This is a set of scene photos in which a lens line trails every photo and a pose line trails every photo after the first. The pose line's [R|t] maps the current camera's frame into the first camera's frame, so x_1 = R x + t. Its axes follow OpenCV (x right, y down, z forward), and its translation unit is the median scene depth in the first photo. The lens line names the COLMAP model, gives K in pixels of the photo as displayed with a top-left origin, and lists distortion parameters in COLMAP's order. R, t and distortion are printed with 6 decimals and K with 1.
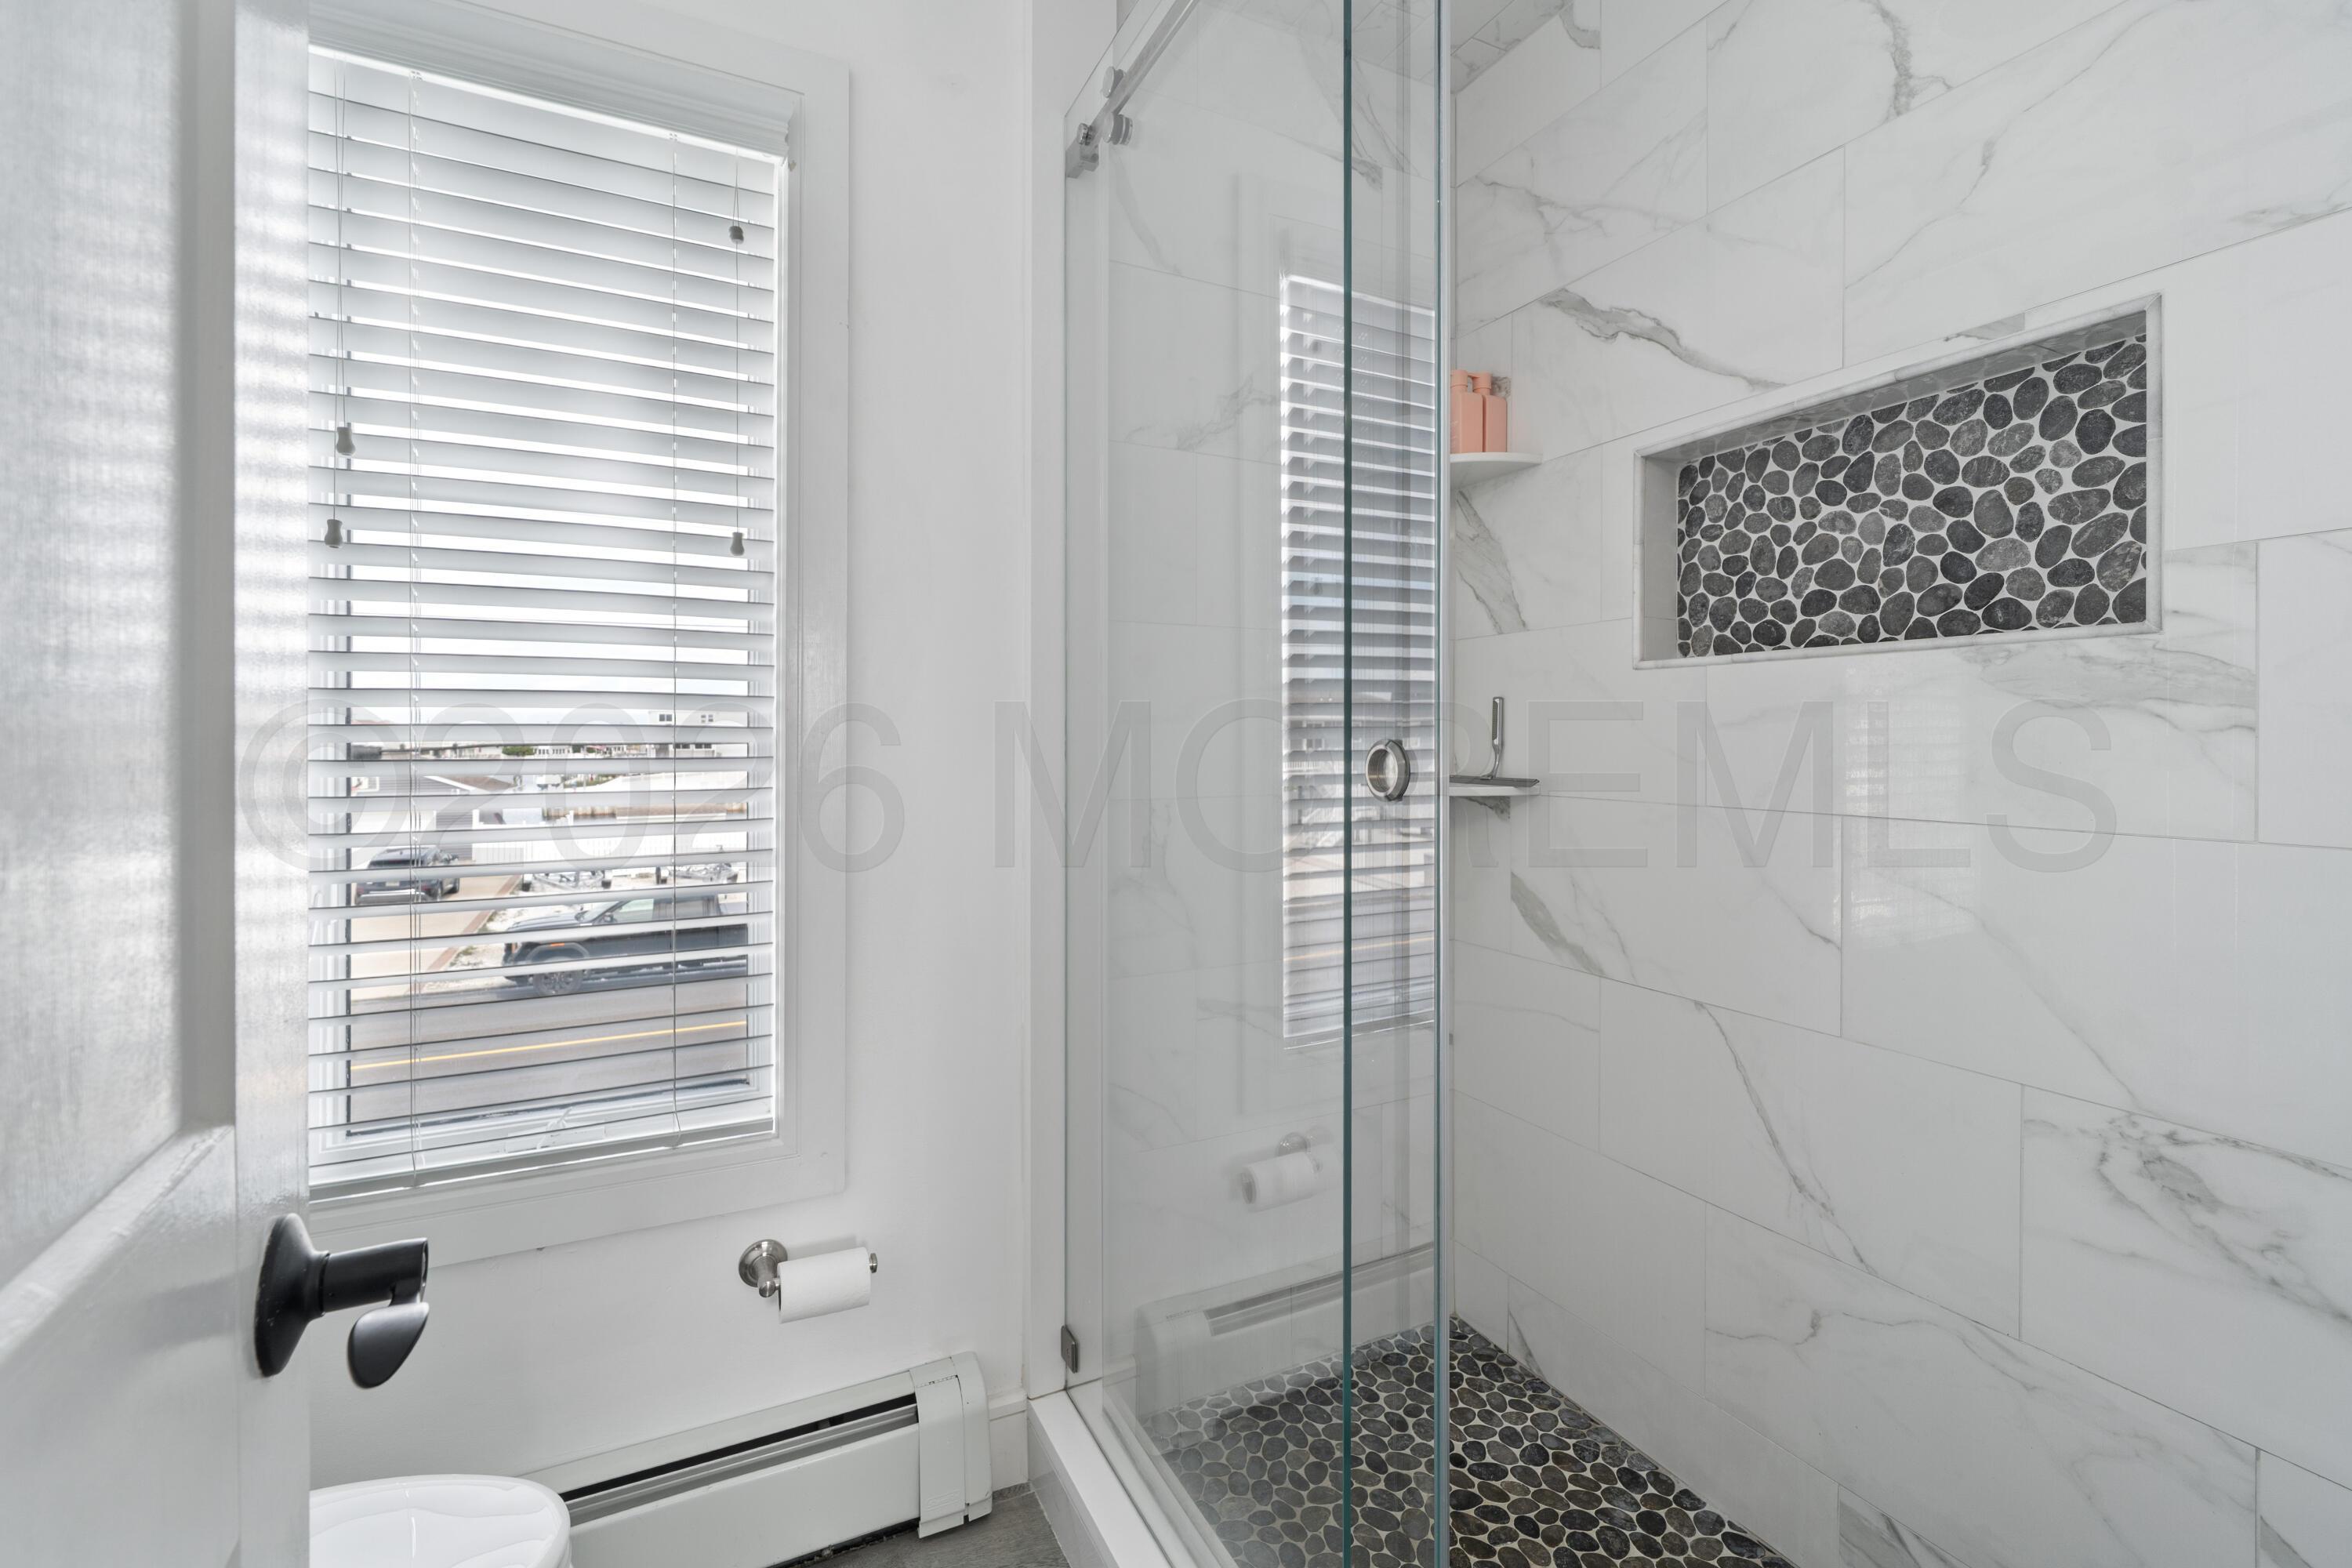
lens RADIAL K [[1011.6, 0, 1173.3], [0, 1011.6, 745.1], [0, 0, 1]] dist [0.000279, -0.000016]
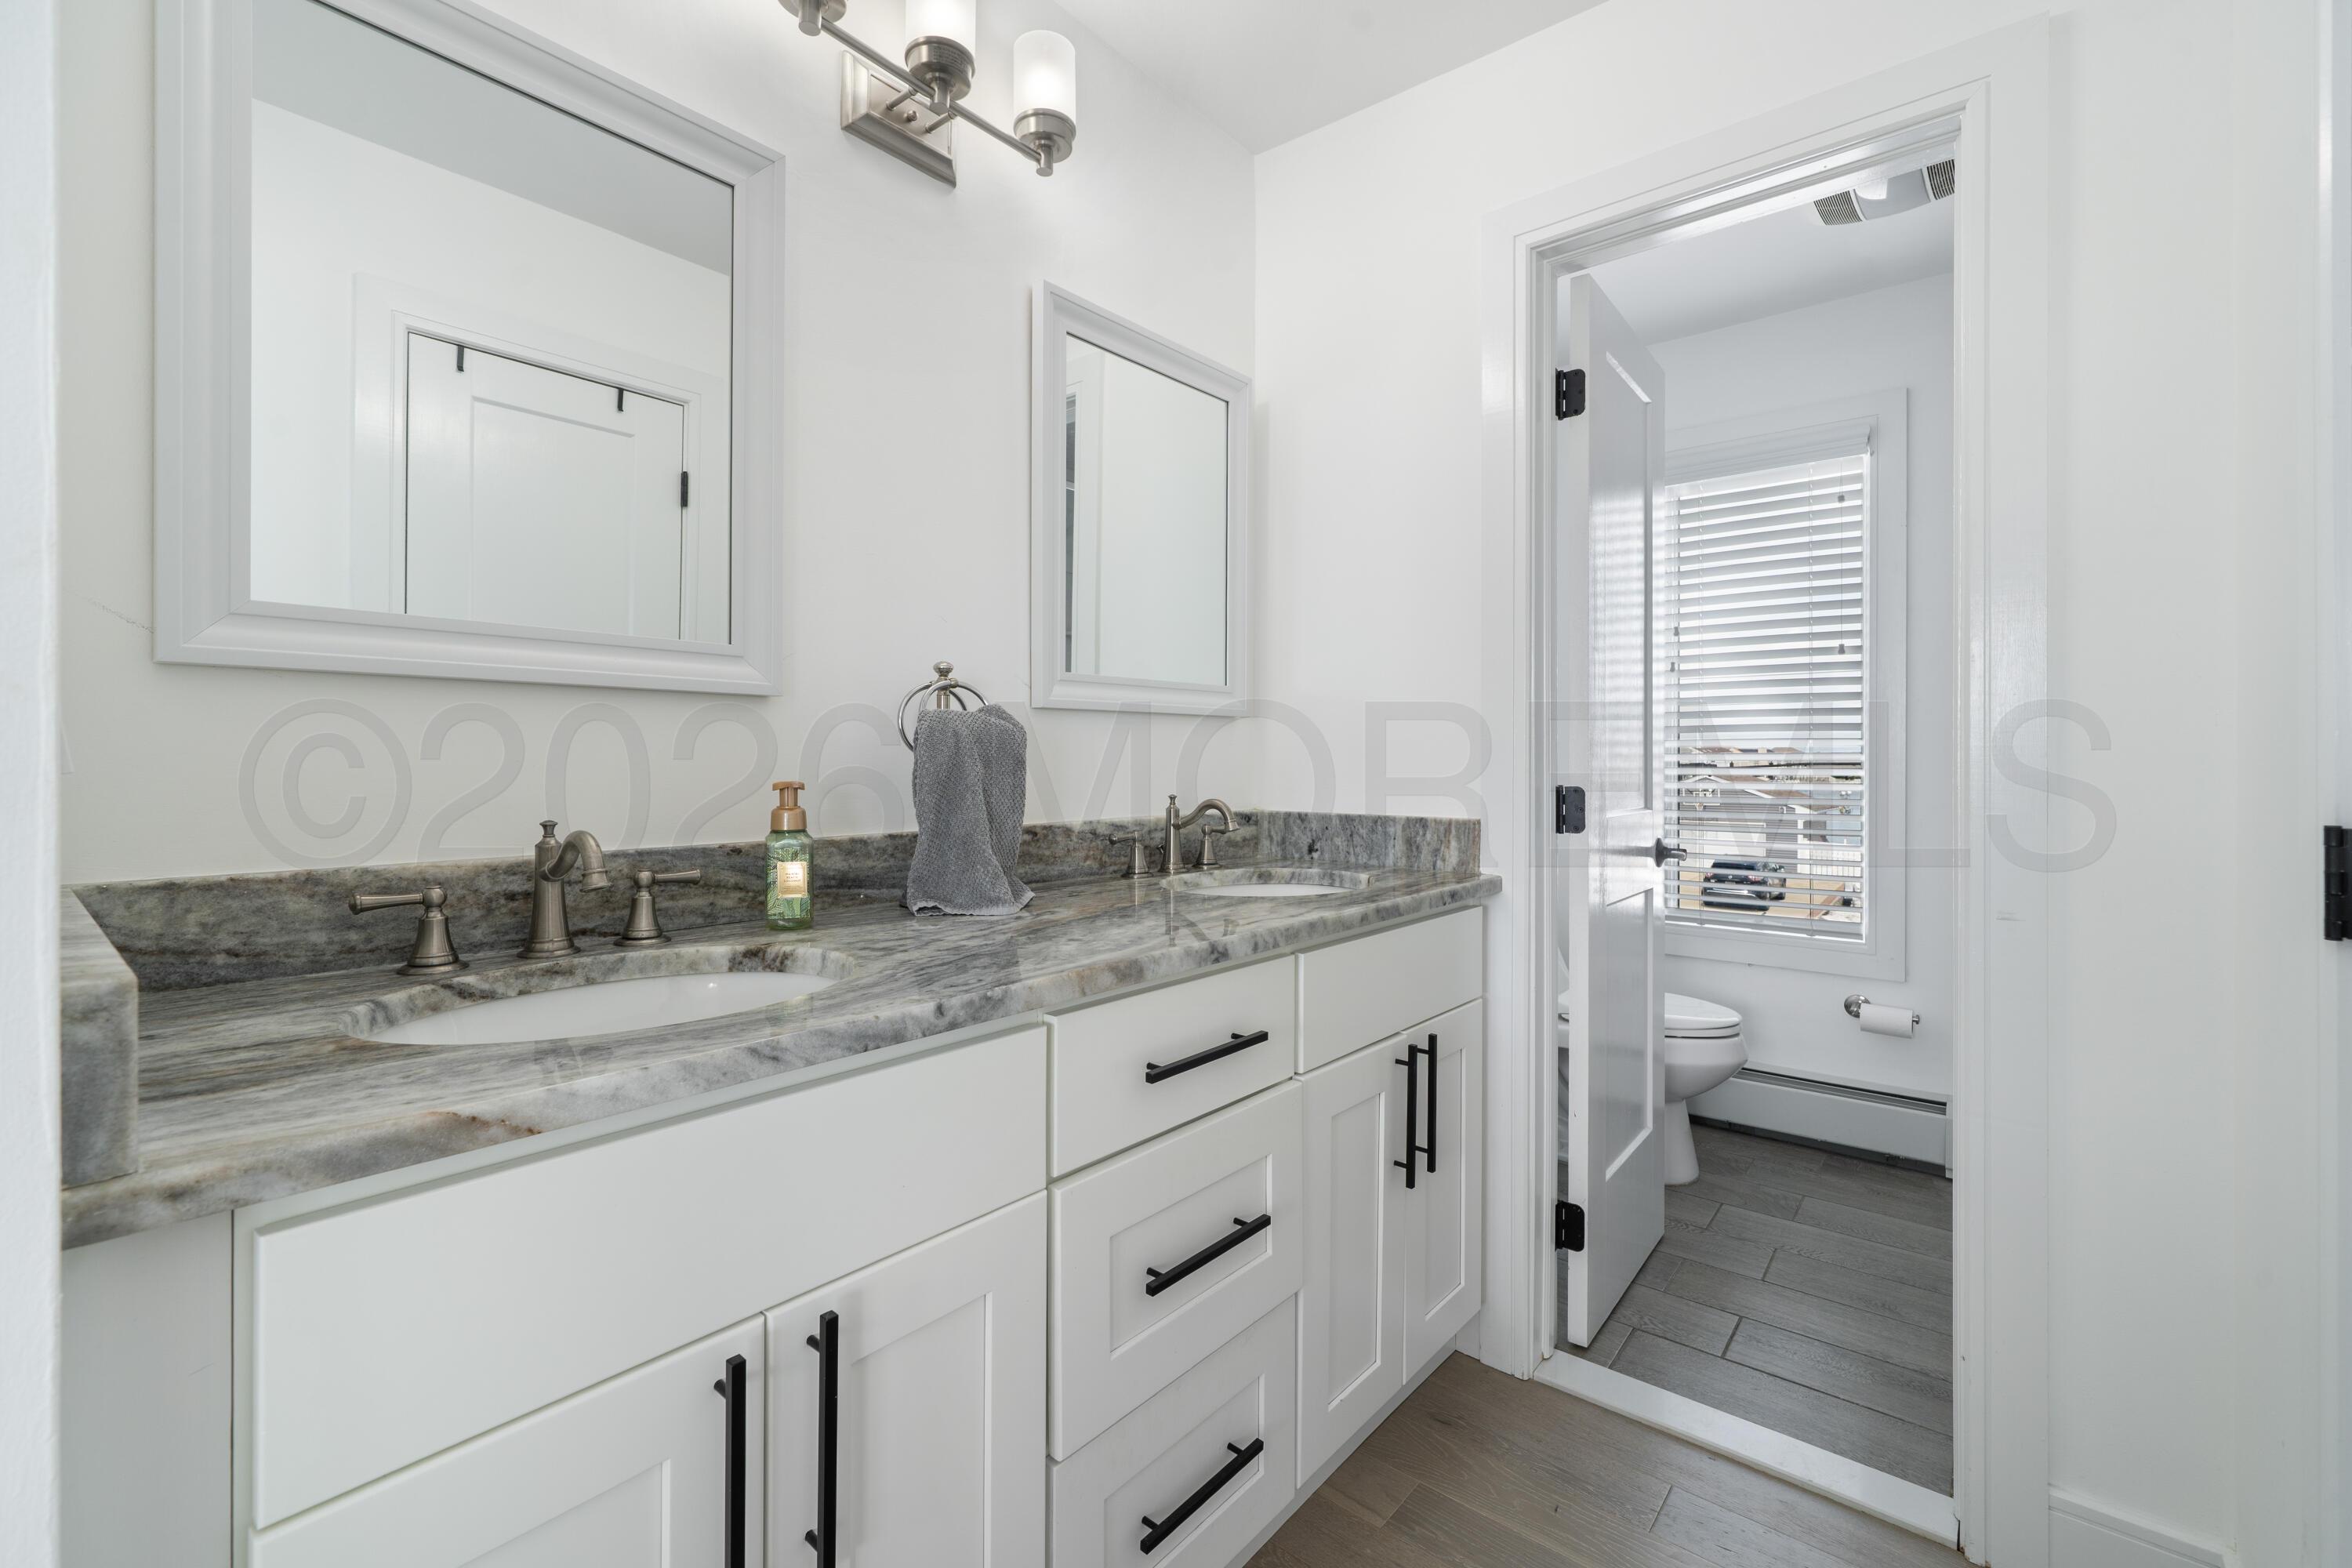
lens RADIAL K [[1011.6, 0, 1174.8], [0, 1011.6, 769.4], [0, 0, 1]] dist [0.000279, -0.000016]
pose [[0.400735, 0.006059, -0.916174, 0.913099], [-0.002236, 0.999982, 0.005635, 0.036961], [0.916191, -0.000210, 0.400741, -1.066967]]
